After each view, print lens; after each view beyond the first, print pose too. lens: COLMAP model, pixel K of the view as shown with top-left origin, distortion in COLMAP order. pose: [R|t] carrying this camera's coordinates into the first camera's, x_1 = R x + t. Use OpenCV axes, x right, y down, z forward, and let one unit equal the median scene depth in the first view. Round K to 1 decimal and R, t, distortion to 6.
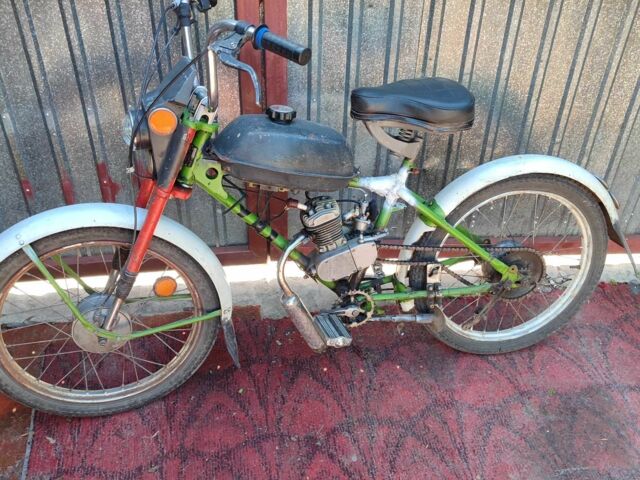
lens RADIAL K [[604.1, 0, 320.0], [0, 604.1, 239.1], [0, 0, 1]] dist [-0.006487, 0.000000]
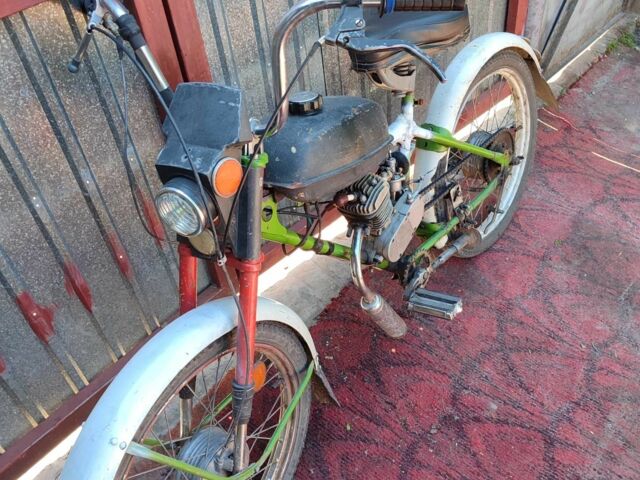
lens RADIAL K [[604.1, 0, 319.9], [0, 604.1, 241.2], [0, 0, 1]] dist [-0.006487, 0.000000]
pose [[0.760543, -0.508998, 0.403107, -0.383951], [0.470738, 0.859862, 0.197595, -0.166998], [-0.447192, 0.039479, 0.893566, 0.256406]]
